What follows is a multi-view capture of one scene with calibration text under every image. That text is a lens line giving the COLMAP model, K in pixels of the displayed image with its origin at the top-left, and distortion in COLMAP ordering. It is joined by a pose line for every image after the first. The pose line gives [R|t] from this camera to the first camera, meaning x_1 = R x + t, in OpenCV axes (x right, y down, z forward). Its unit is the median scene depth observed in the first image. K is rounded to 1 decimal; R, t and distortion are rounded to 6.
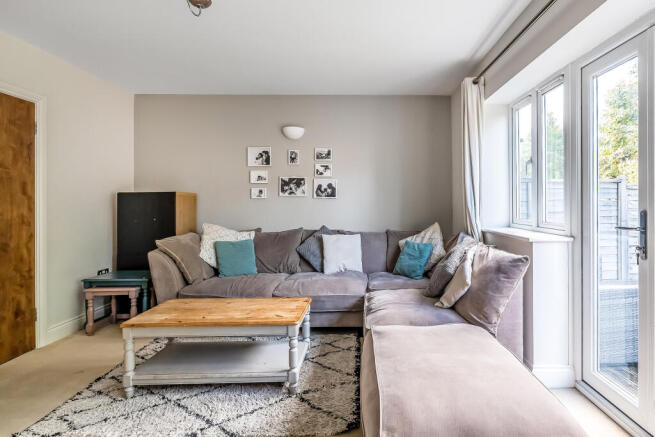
lens RADIAL K [[332.5, 0, 327.5], [0, 332.5, 202.1], [0, 0, 1]] dist [-0.000631, 0.000090]
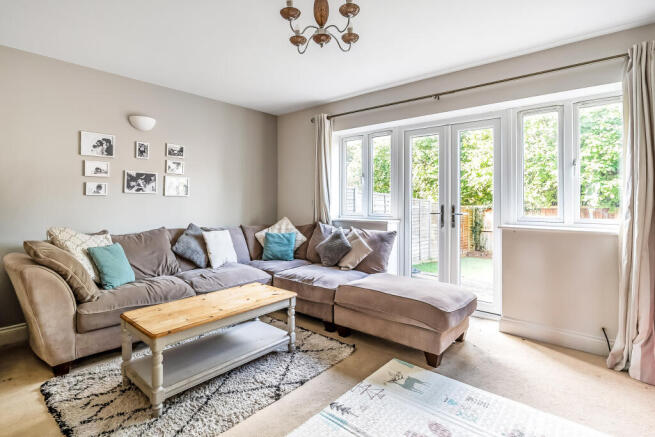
lens RADIAL K [[326.4, 0, 327.3], [0, 326.4, 200.9], [0, 0, 1]] dist [0.001619, 0.000325]
pose [[0.677596, 0.004179, 0.735422, -0.447108], [-0.004231, 0.999989, -0.001784, 0.002790], [-0.735422, -0.001902, 0.677607, 0.030621]]
